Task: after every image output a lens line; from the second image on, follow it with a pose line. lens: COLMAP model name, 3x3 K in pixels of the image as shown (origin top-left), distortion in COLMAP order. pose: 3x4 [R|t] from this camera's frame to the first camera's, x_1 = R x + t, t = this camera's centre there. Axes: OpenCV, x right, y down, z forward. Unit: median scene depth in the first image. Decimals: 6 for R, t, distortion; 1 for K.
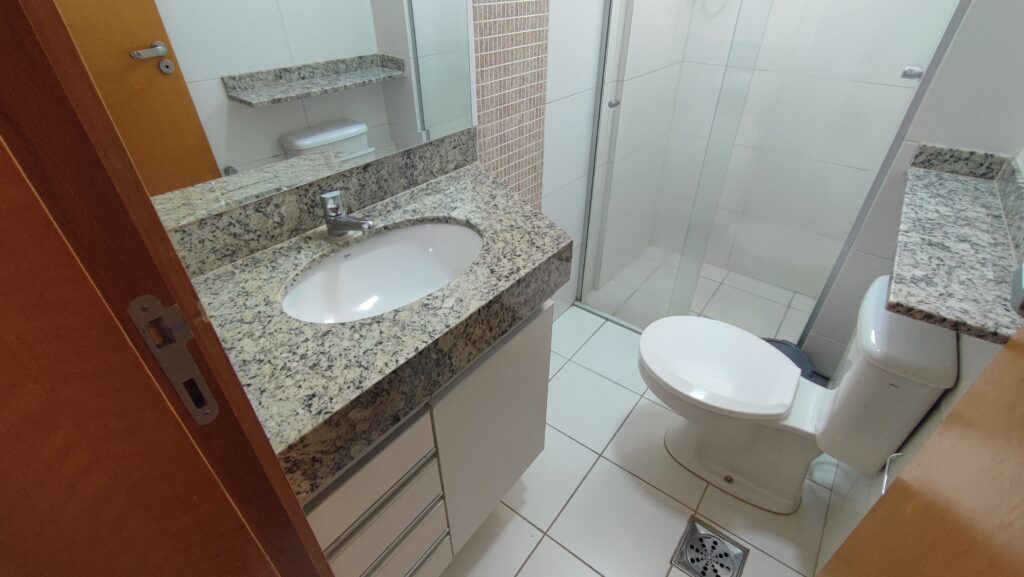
lens RADIAL K [[467.4, 0, 517.5], [0, 467.4, 288.9], [0, 0, 1]] dist [-0.016384, 0.008948]
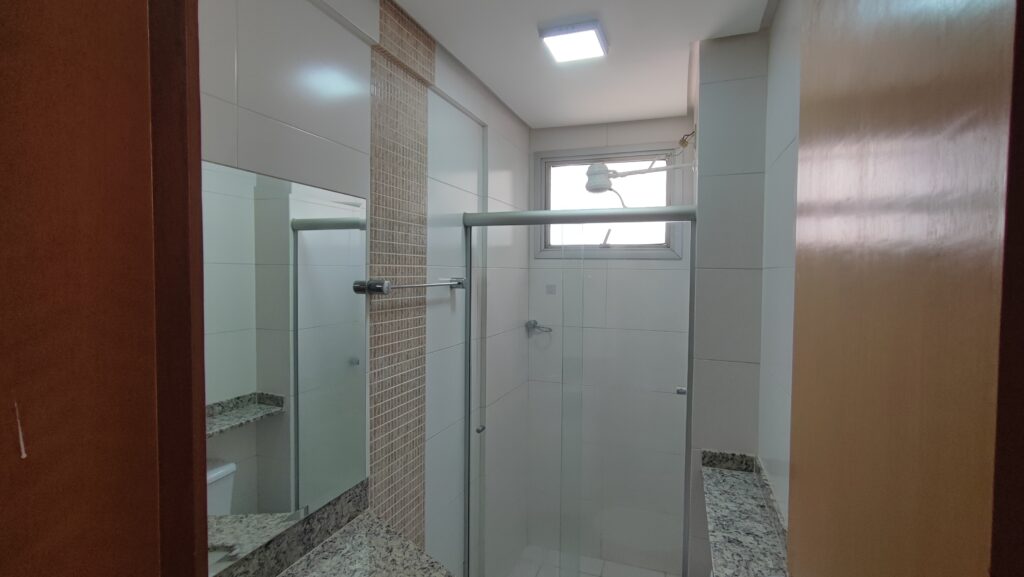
lens RADIAL K [[467.4, 0, 520.4], [0, 467.4, 280.9], [0, 0, 1]] dist [-0.016384, 0.008948]
pose [[0.952206, -0.005515, 0.305408, -0.085797], [0.174101, 0.831332, -0.527803, -0.089292], [-0.250984, 0.555749, 0.792559, -0.269365]]
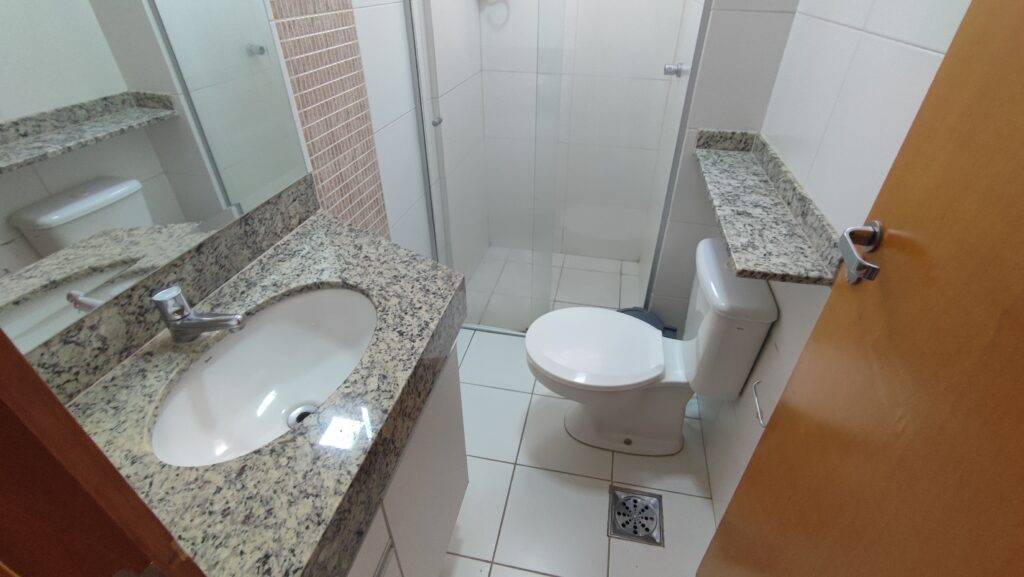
lens RADIAL K [[467.4, 0, 520.5], [0, 467.4, 288.7], [0, 0, 1]] dist [-0.016384, 0.008948]
pose [[0.900452, -0.247170, 0.357900, -0.109785], [0.247089, 0.967864, 0.046760, -0.078686], [-0.357956, 0.046328, 0.932589, 0.031919]]
